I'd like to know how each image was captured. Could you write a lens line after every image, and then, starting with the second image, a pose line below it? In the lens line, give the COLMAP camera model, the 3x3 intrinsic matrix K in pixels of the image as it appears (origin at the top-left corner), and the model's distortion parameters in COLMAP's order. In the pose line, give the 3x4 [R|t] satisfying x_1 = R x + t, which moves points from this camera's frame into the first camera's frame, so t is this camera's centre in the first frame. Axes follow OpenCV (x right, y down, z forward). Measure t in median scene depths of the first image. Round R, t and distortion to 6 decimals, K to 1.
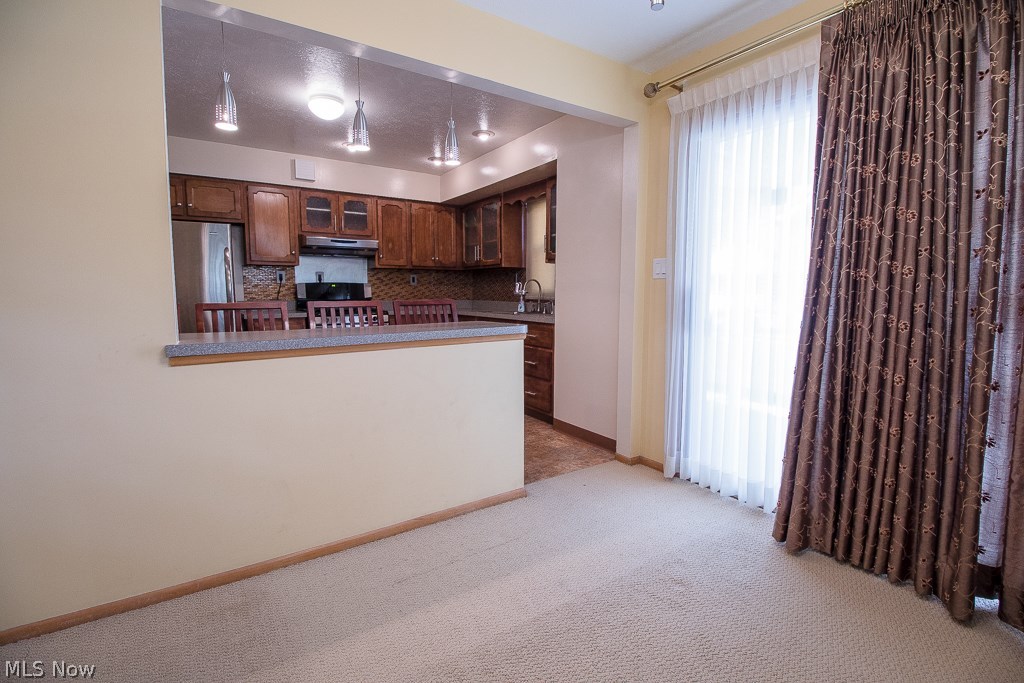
lens RADIAL K [[471.1, 0, 513.0], [0, 471.1, 338.5], [0, 0, 1]] dist [-0.008377, -0.007227]
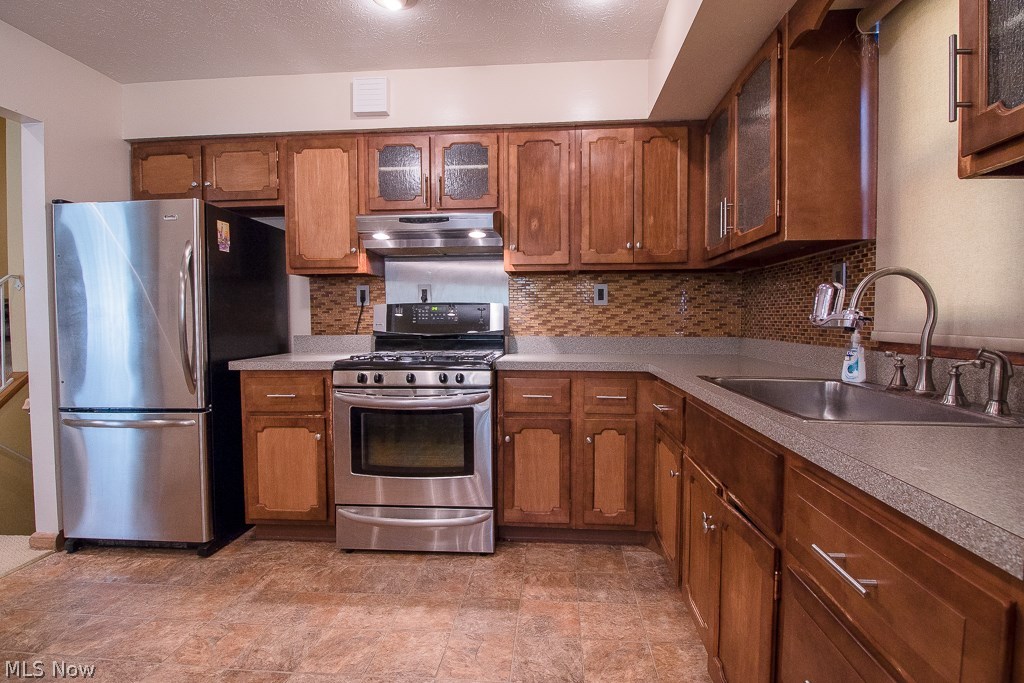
lens RADIAL K [[502.4, 0, 512.5], [0, 502.4, 336.1], [0, 0, 1]] dist [-0.003433, -0.000376]
pose [[0.785598, 0.014953, -0.618556, 0.044613], [-0.056910, 0.997217, -0.048172, -0.058092], [0.616114, 0.073045, 0.784262, 0.603712]]
